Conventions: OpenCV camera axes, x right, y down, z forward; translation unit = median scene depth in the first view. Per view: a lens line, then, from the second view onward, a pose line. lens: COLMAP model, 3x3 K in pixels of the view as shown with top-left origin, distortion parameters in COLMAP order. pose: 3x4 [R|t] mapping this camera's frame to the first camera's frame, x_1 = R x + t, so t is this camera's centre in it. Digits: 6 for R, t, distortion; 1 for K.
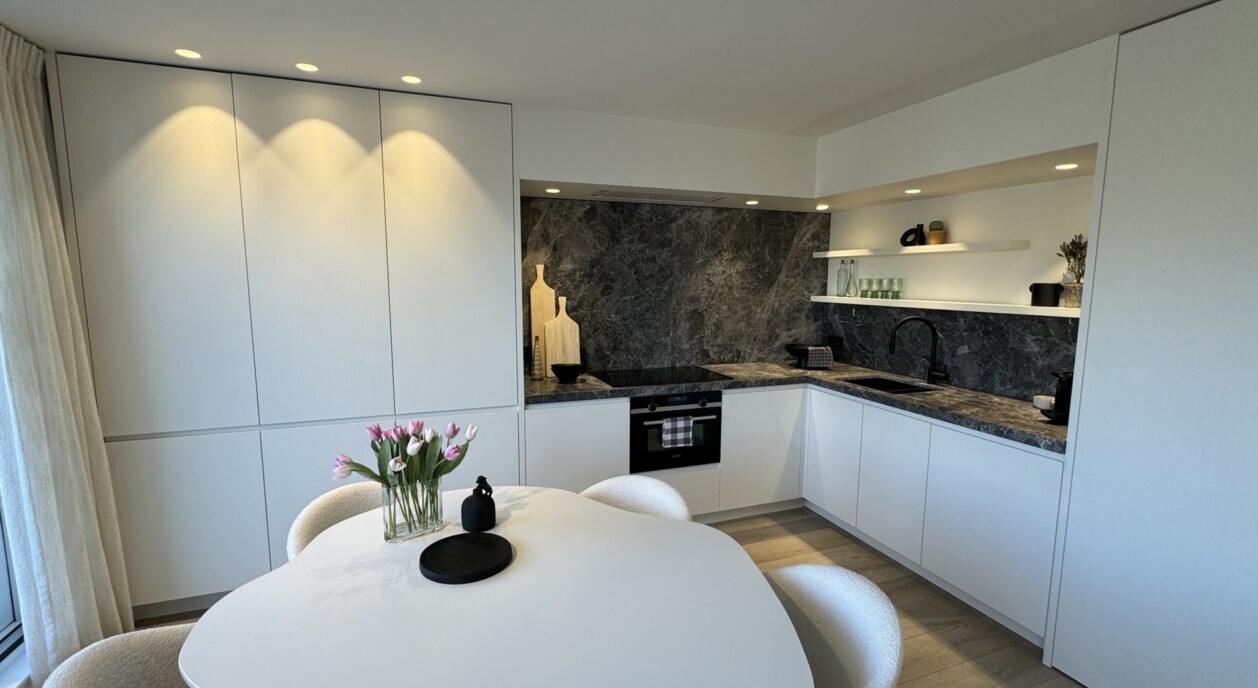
lens RADIAL K [[546.9, 0, 630.6], [0, 546.9, 347.3], [0, 0, 1]] dist [-0.002432, -0.000121]
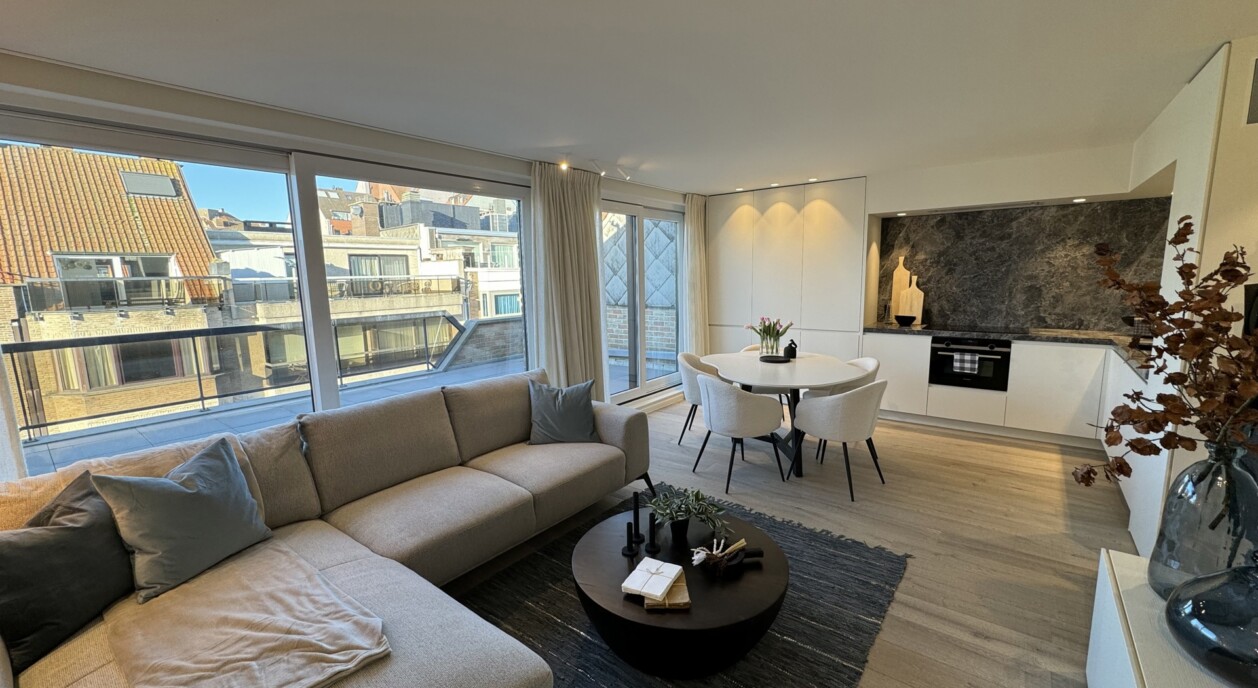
lens RADIAL K [[519.1, 0, 632.5], [0, 519.1, 345.7], [0, 0, 1]] dist [-0.004025, -0.000178]
pose [[0.530771, 0.102287, -0.841320, 0.732201], [-0.082773, 0.994201, 0.068654, 0.076493], [0.843463, 0.033199, 0.536160, -0.520762]]
